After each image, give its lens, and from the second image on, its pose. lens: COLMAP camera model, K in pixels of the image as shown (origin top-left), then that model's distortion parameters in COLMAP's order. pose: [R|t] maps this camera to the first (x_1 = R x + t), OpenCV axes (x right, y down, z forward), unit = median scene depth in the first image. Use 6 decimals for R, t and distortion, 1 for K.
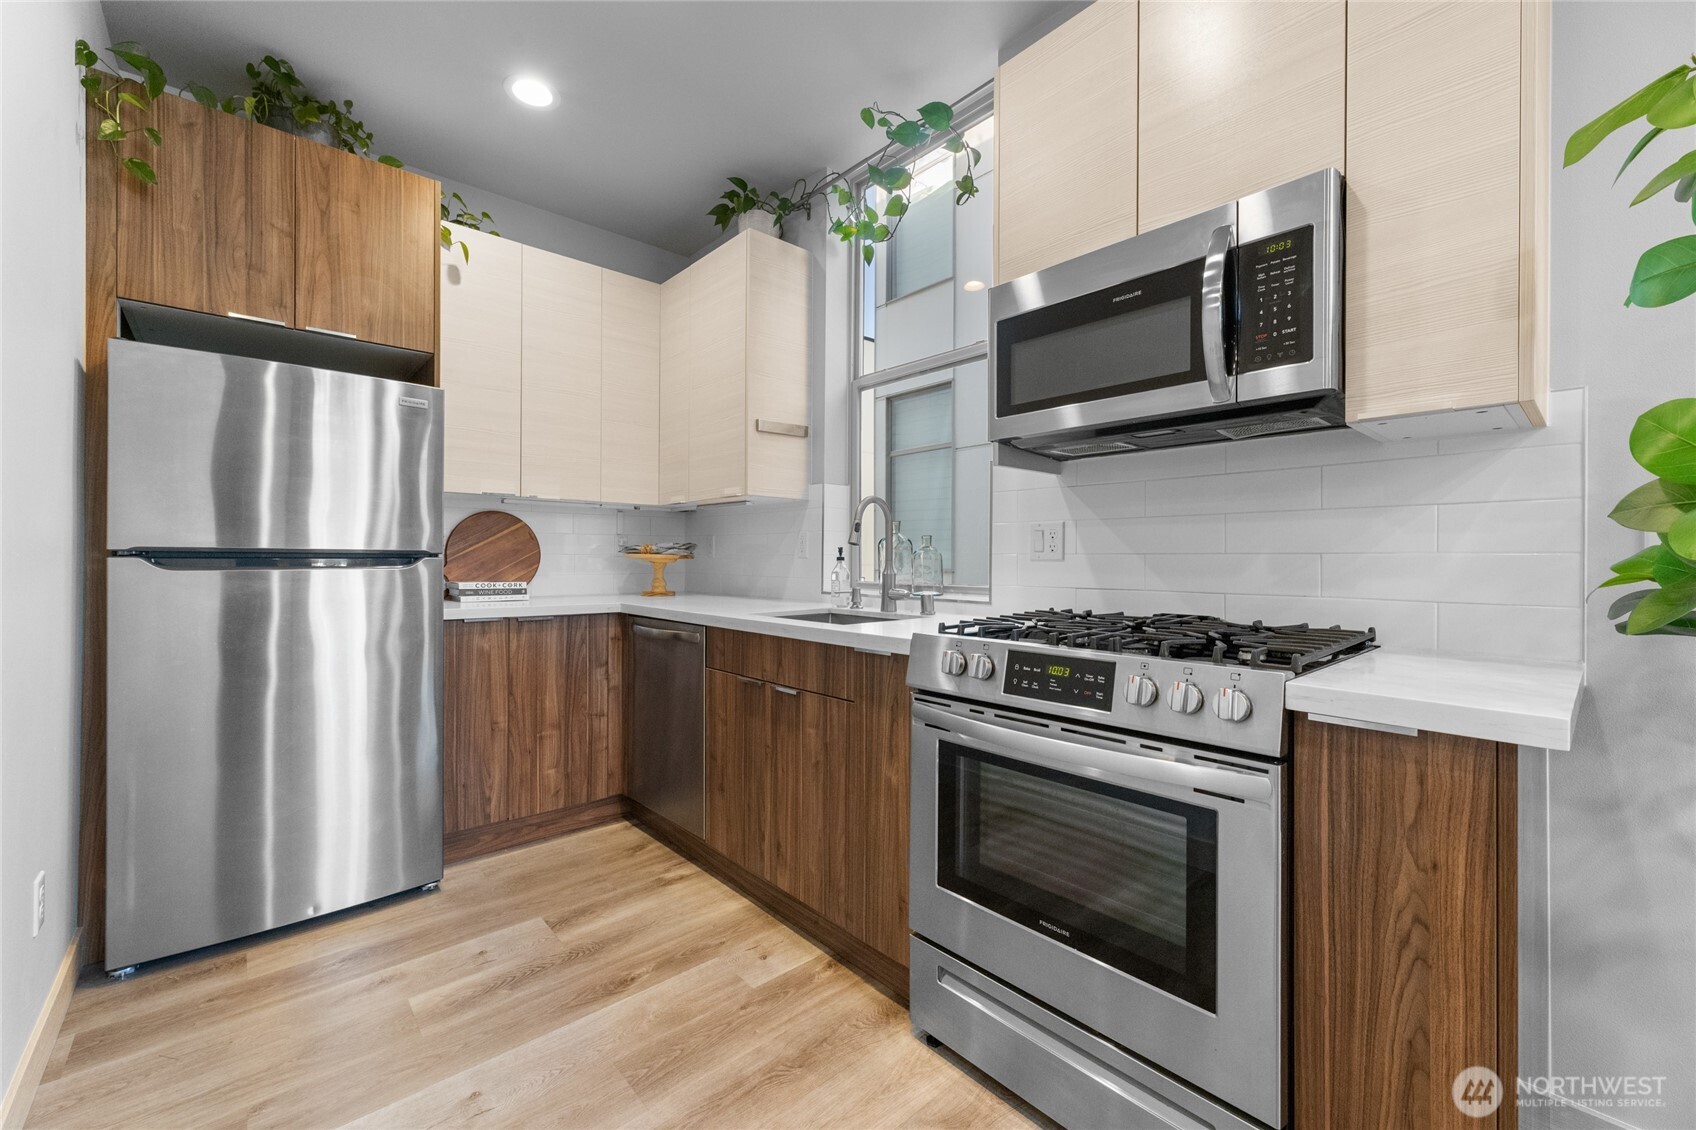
lens RADIAL K [[679.0, 0, 846.6], [0, 679.0, 559.2], [0, 0, 1]] dist [0.002270, 0.000275]
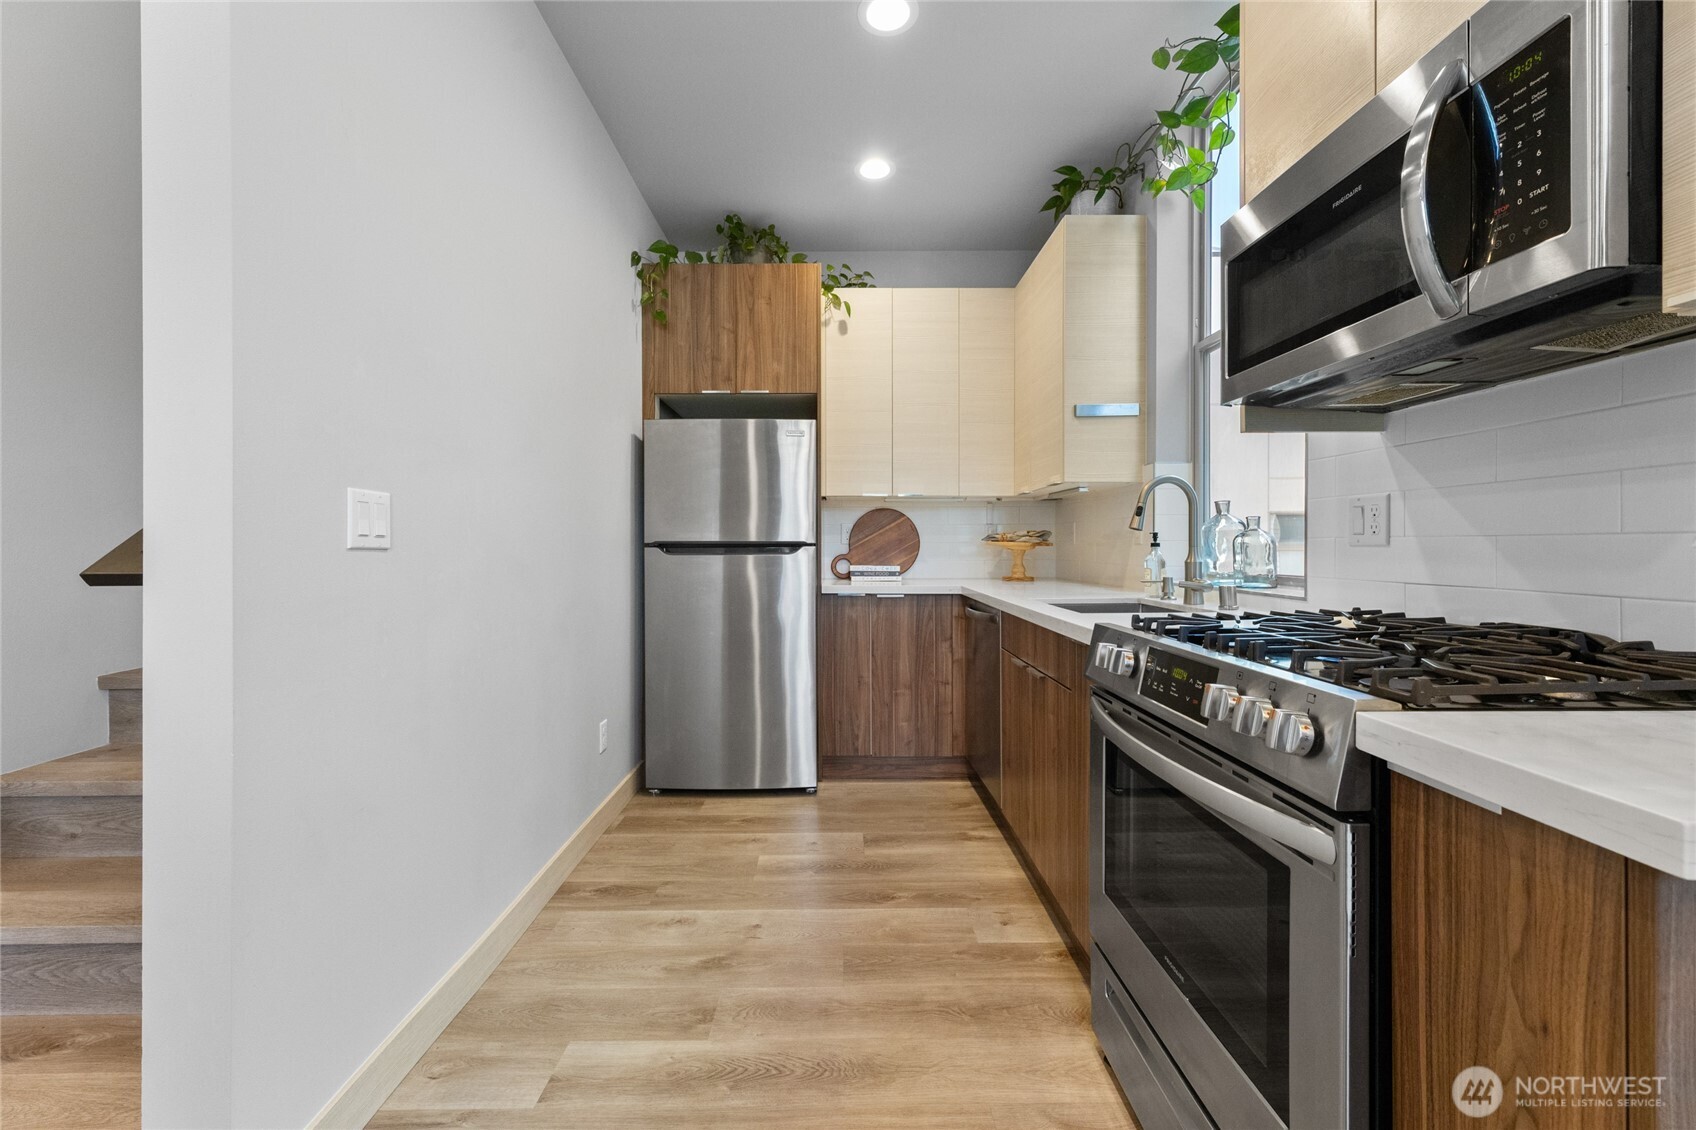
lens RADIAL K [[677.3, 0, 846.0], [0, 677.3, 547.8], [0, 0, 1]] dist [0.001643, -0.000109]
pose [[0.750083, -0.004307, -0.661330, 0.352808], [0.005693, 0.999984, -0.000055, 0.000788], [0.661319, -0.003724, 0.750095, 0.044622]]
